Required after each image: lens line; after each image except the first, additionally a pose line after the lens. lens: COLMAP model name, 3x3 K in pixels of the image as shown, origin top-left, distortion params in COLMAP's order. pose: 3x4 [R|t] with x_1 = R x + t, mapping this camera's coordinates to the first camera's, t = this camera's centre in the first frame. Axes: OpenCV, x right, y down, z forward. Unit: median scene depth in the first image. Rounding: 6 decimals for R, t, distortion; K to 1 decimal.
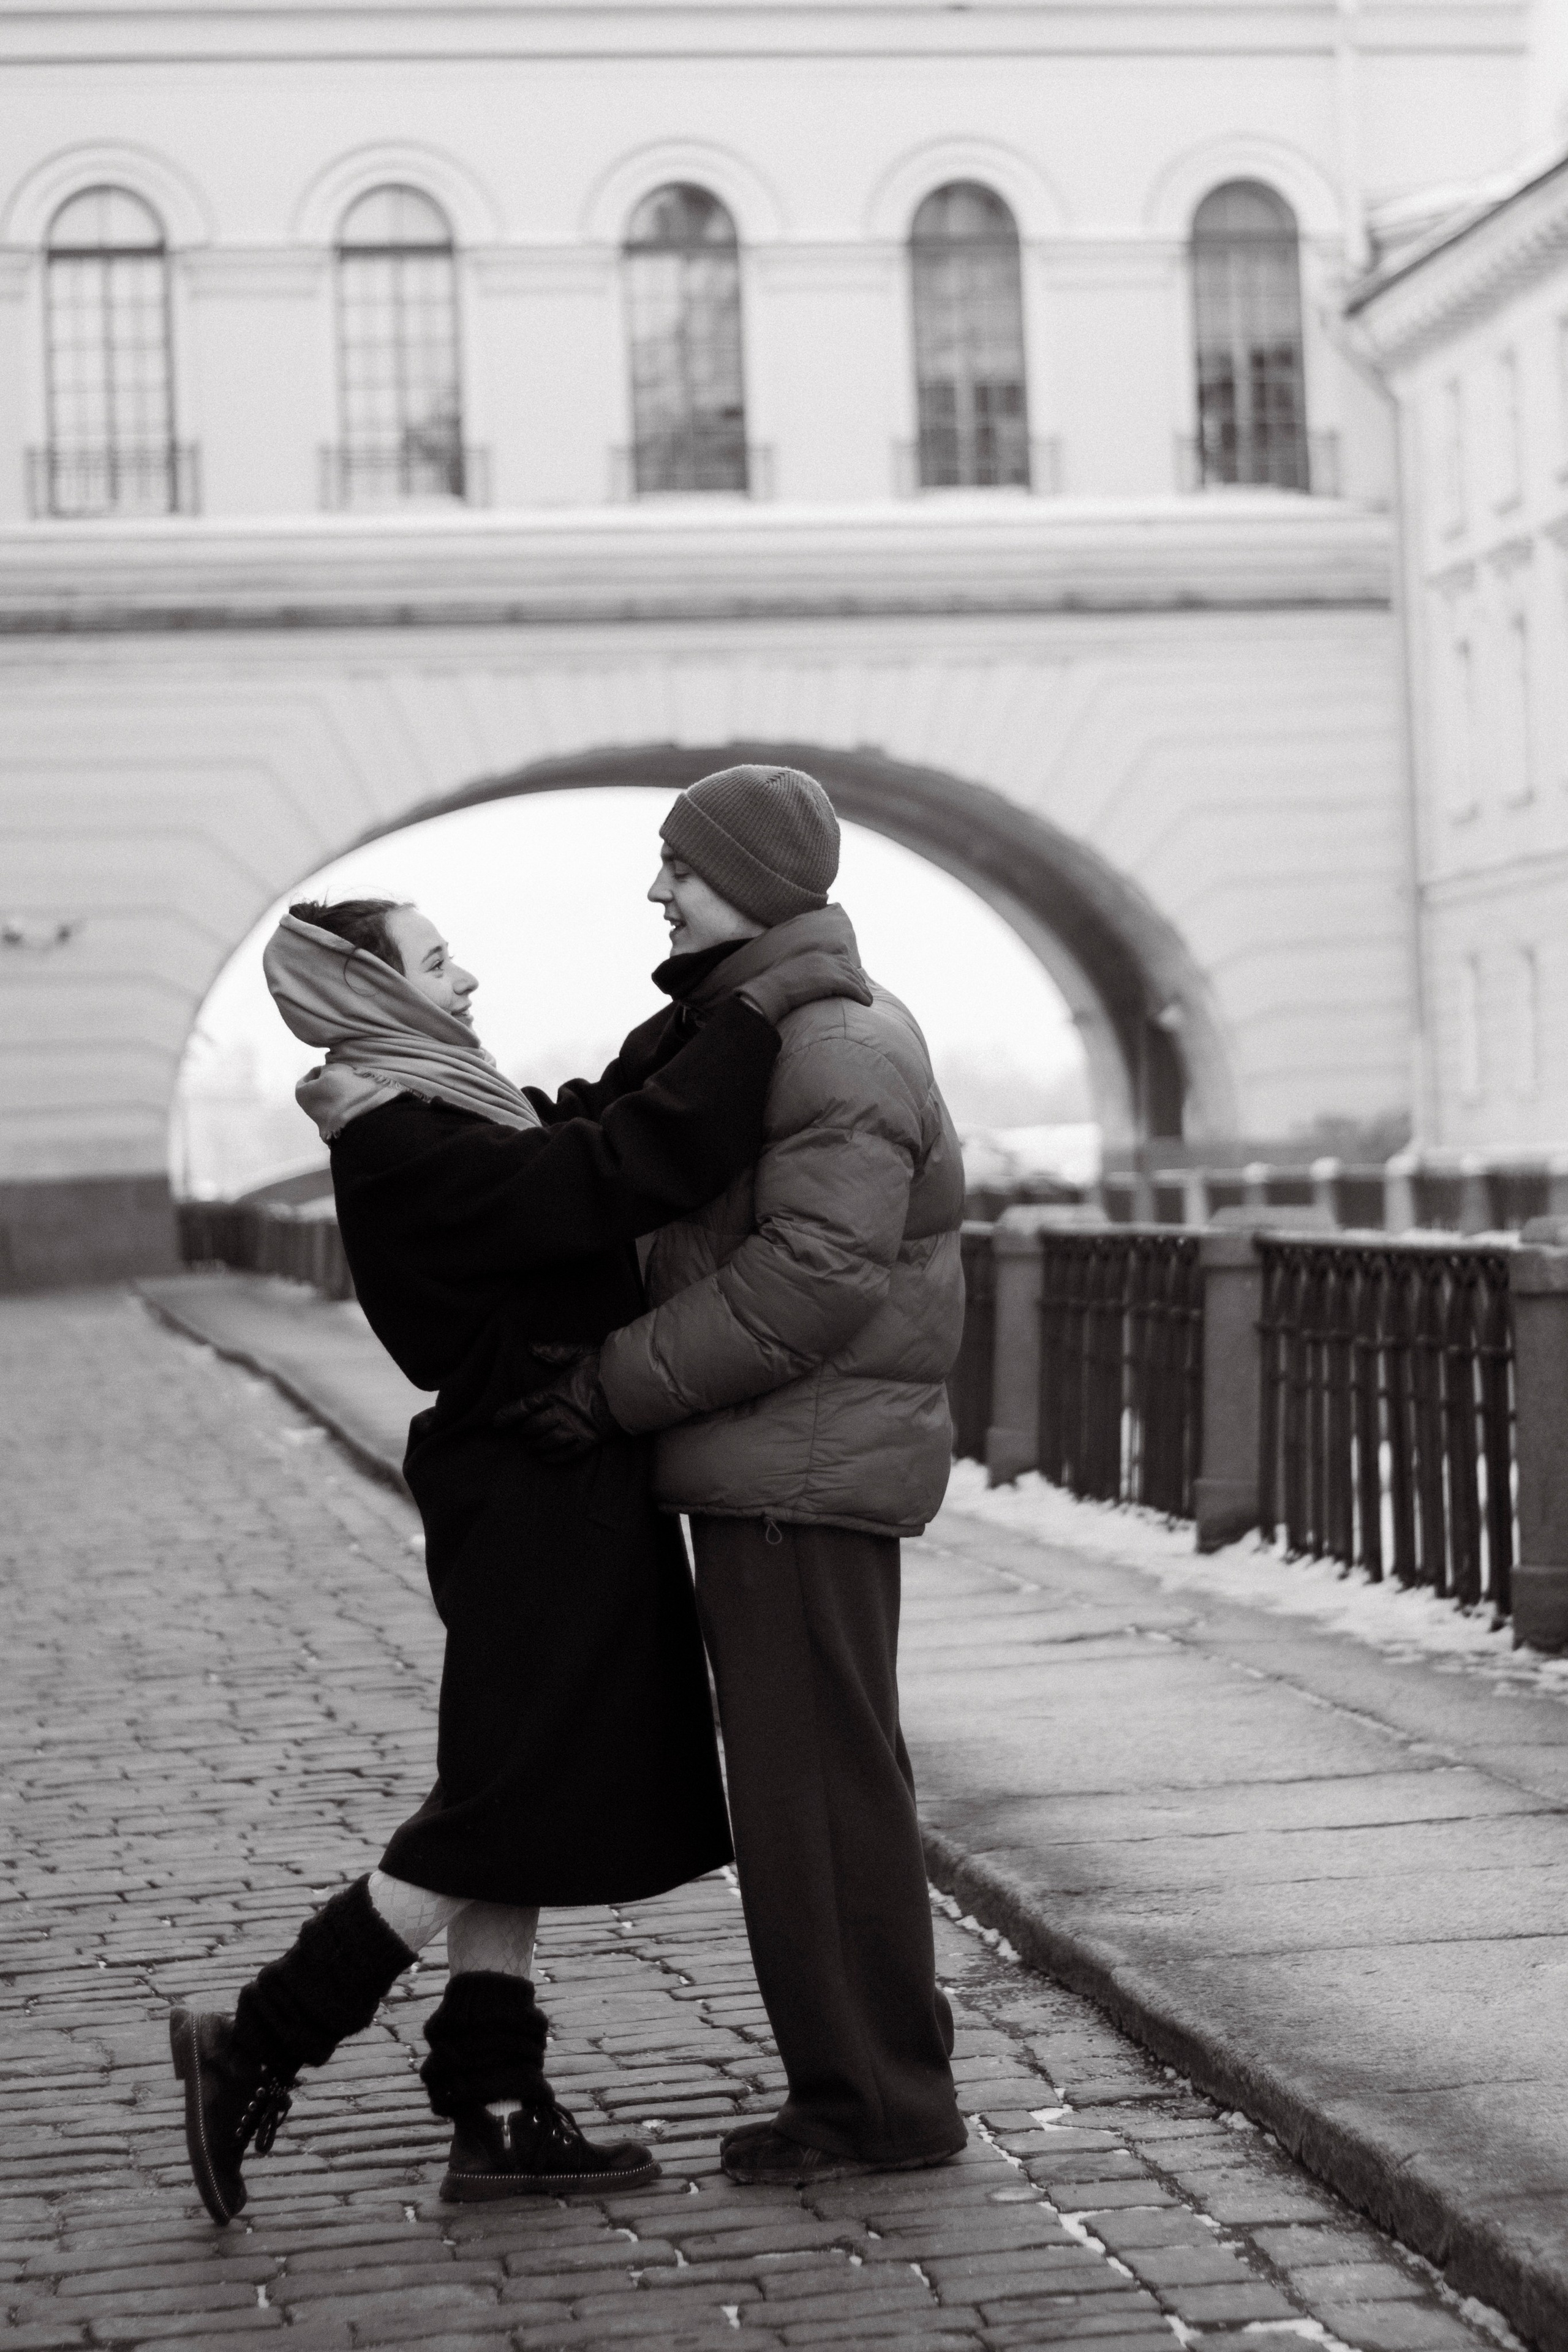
lens RADIAL K [[6355.6, 0, 785.6], [0, 6355.6, 1098.4], [0, 0, 1]] dist [-0.071702, -0.082604]
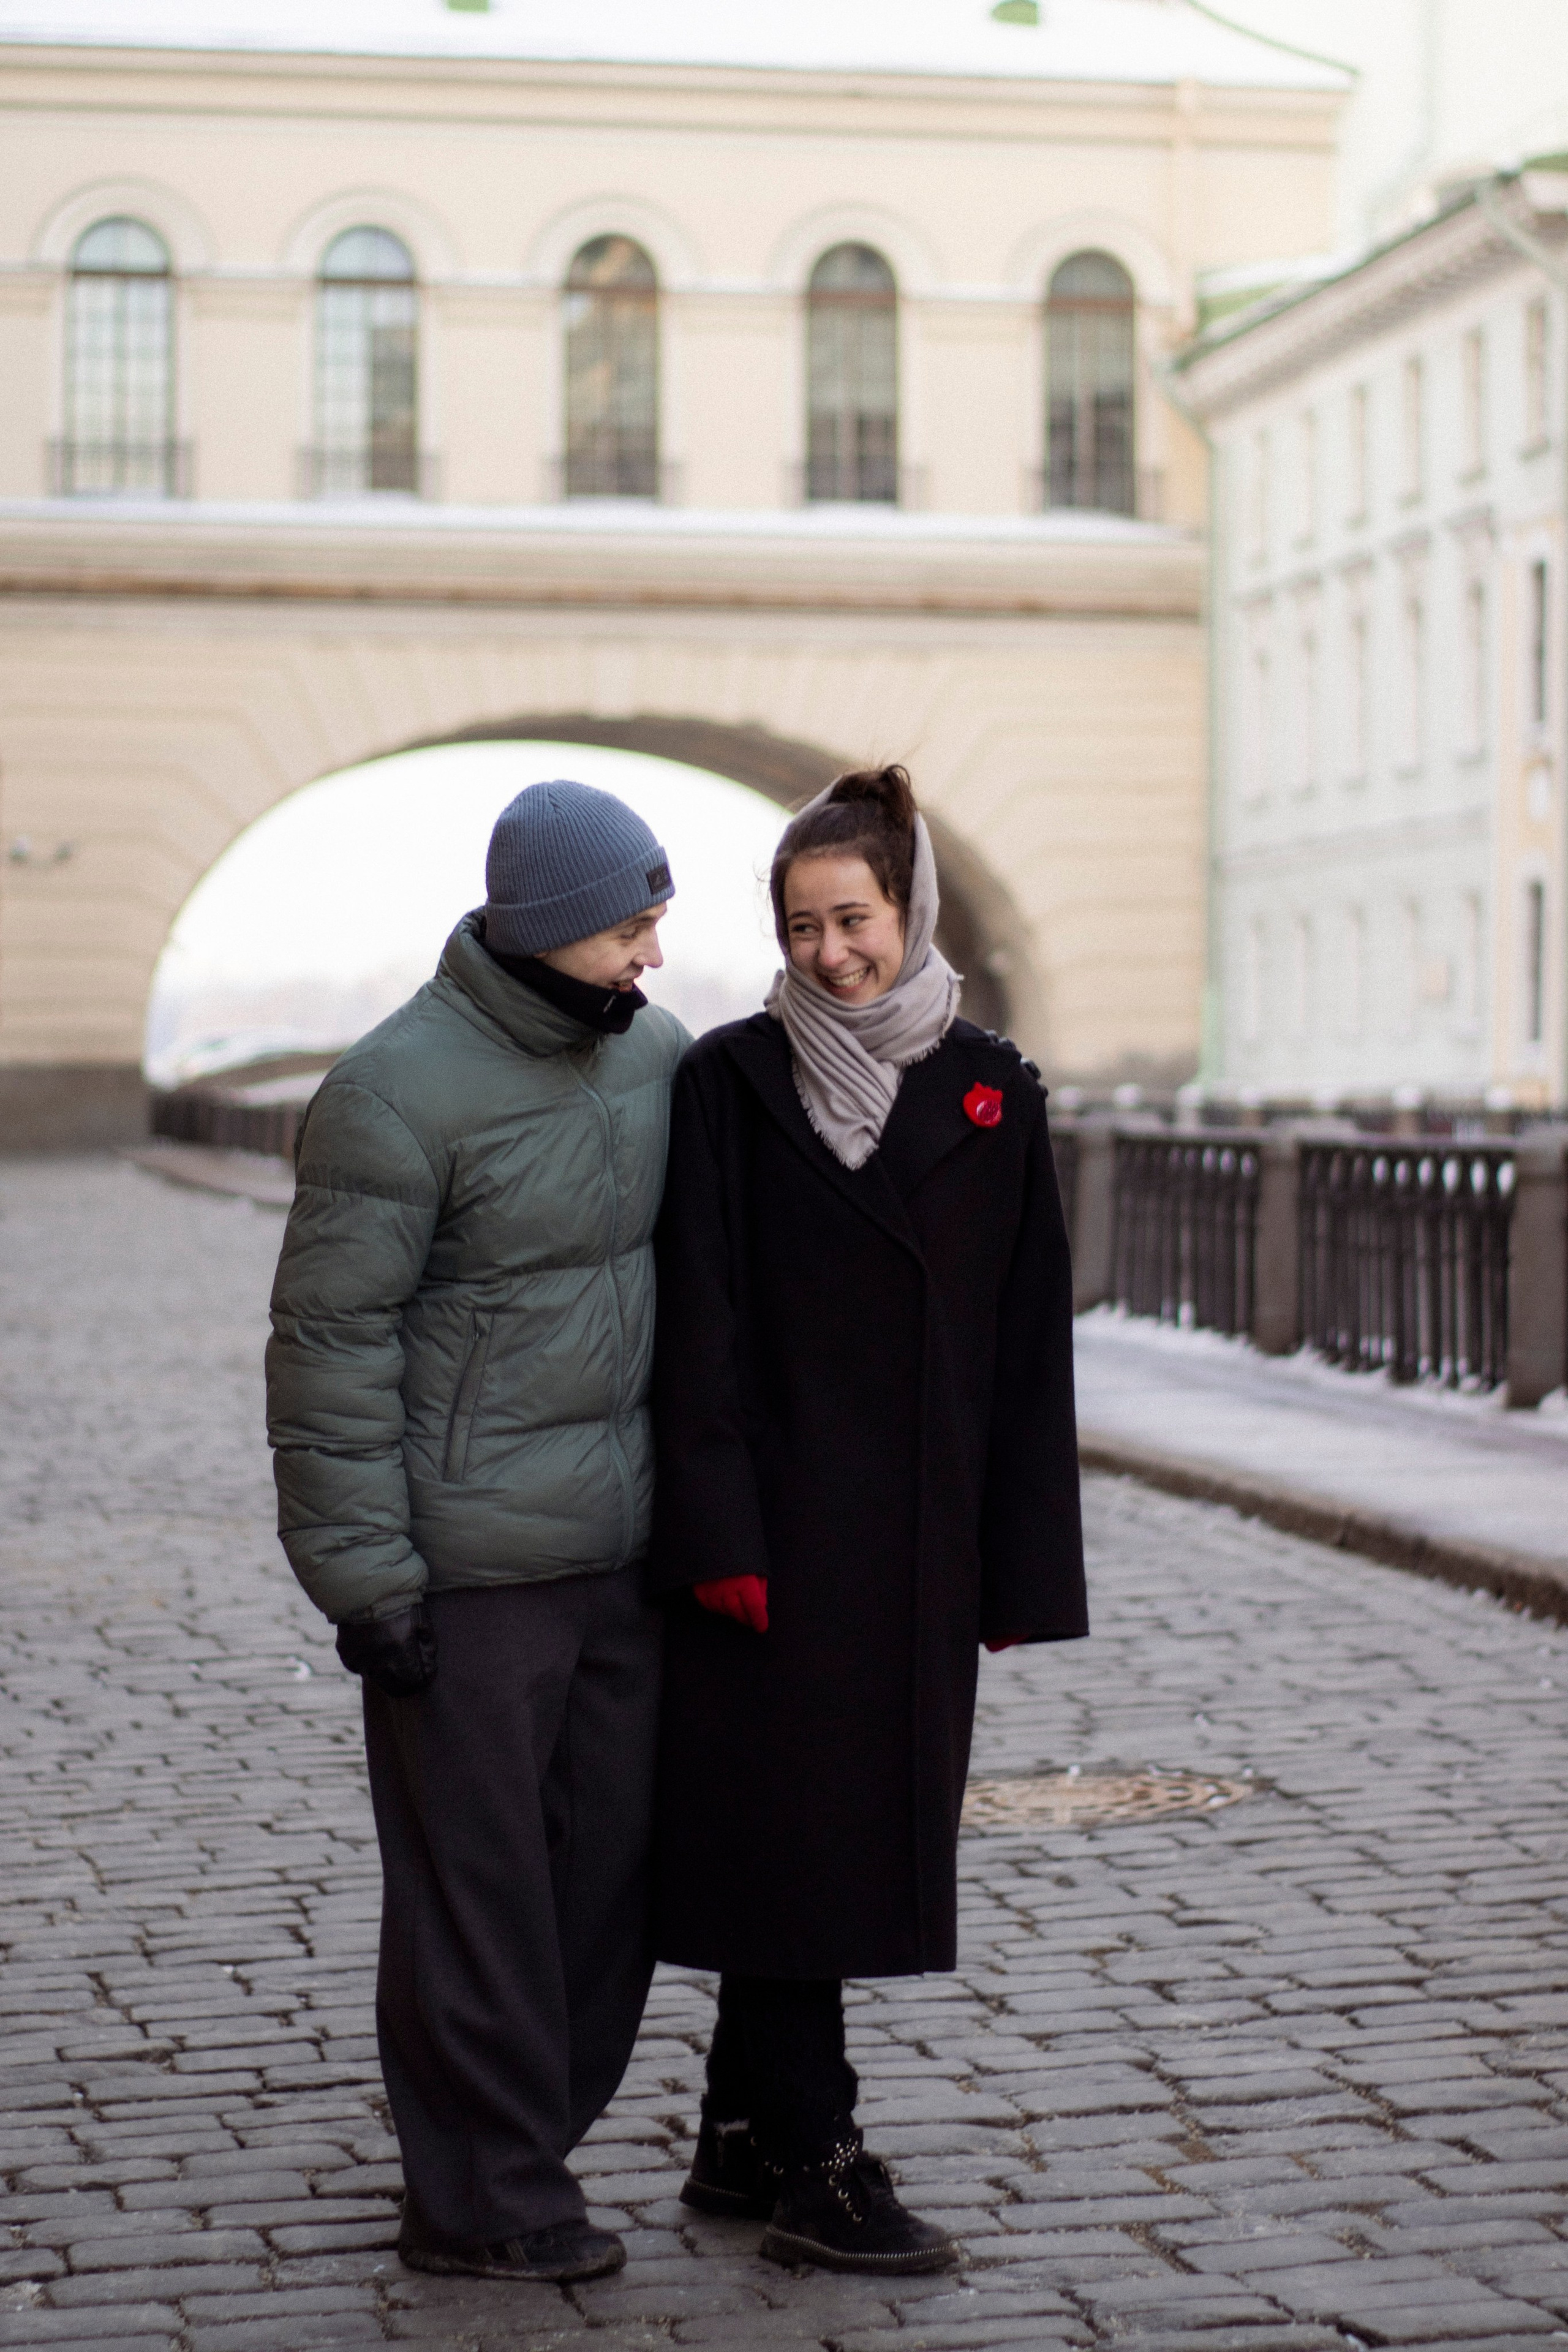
lens RADIAL K [[5955.7, 0, 750.6], [0, 5955.7, 1173.5], [0, 0, 1]] dist [-0.013968, -0.250045]
pose [[0.998971, 0.038414, 0.024125, -0.088096], [-0.039047, 0.998891, 0.026303, -0.006901], [-0.023087, -0.027218, 0.999363, -0.834685]]
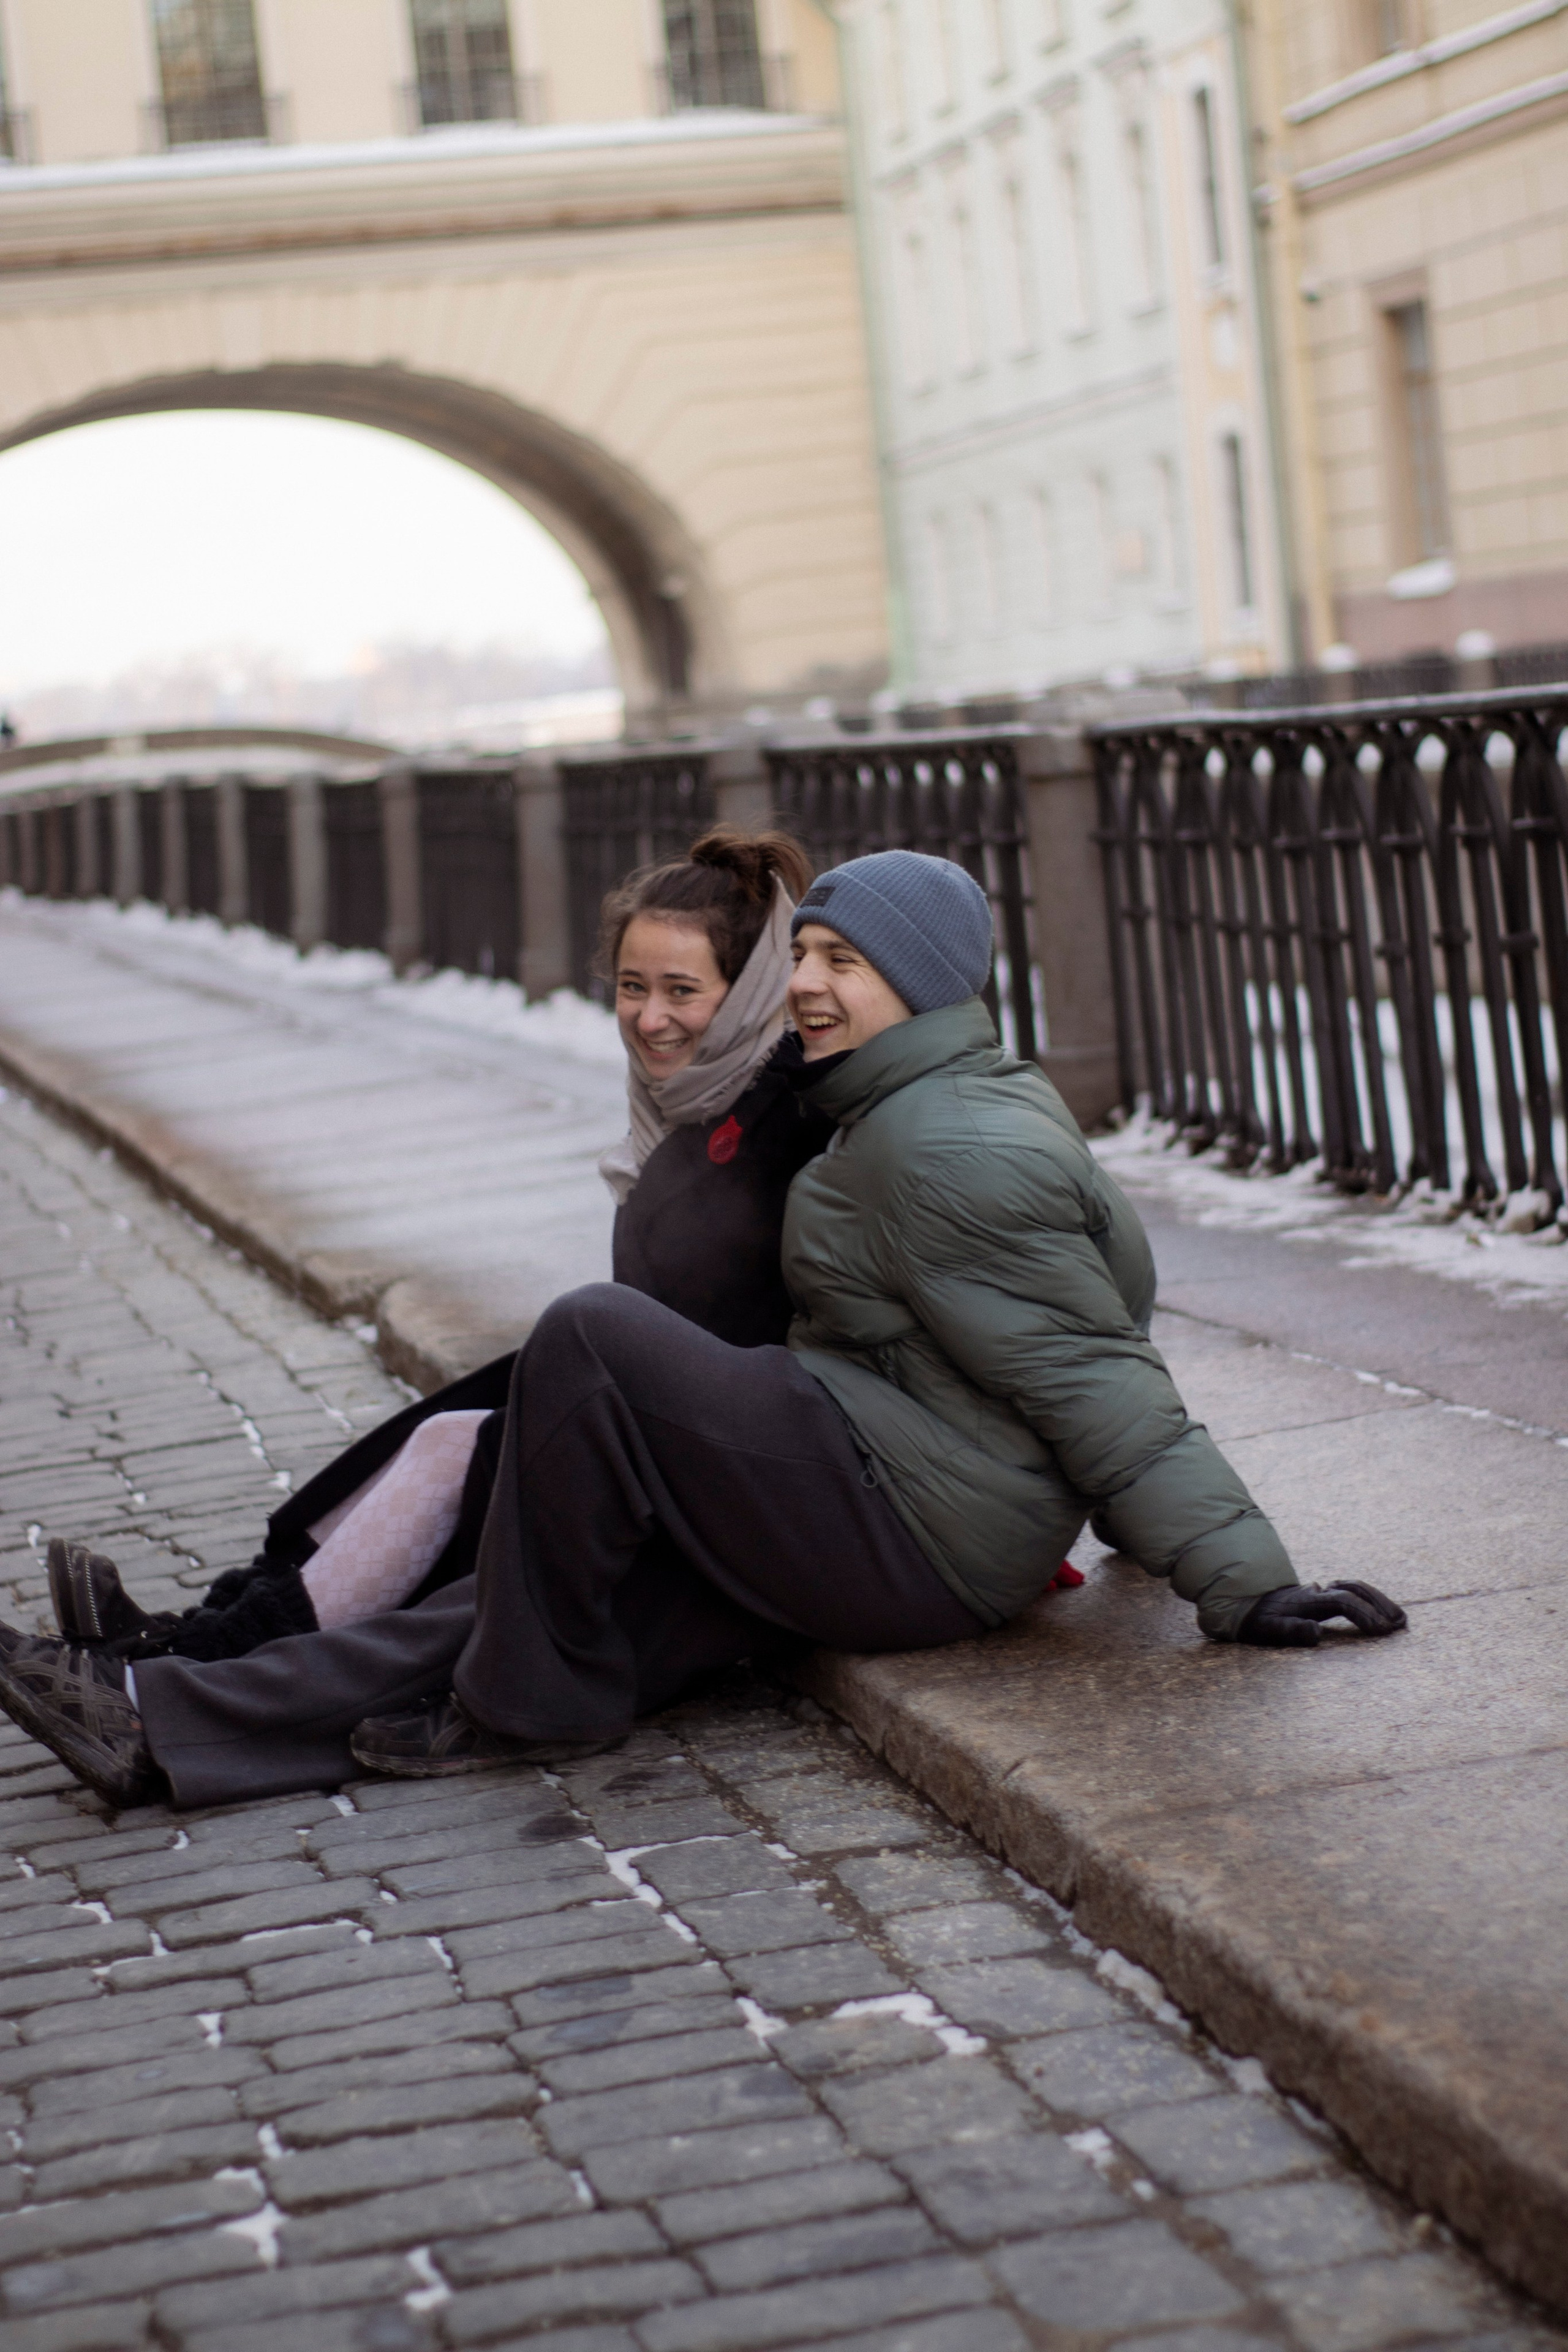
lens RADIAL K [[5494.4, 0, 786.2], [0, 5494.4, 1173.9], [0, 0, 1]] dist [-0.062060, -0.157501]
pose [[0.994900, -0.069123, 0.073454, 0.011733], [0.062156, 0.993702, 0.093238, 0.011598], [-0.079436, -0.088197, 0.992931, 0.167234]]
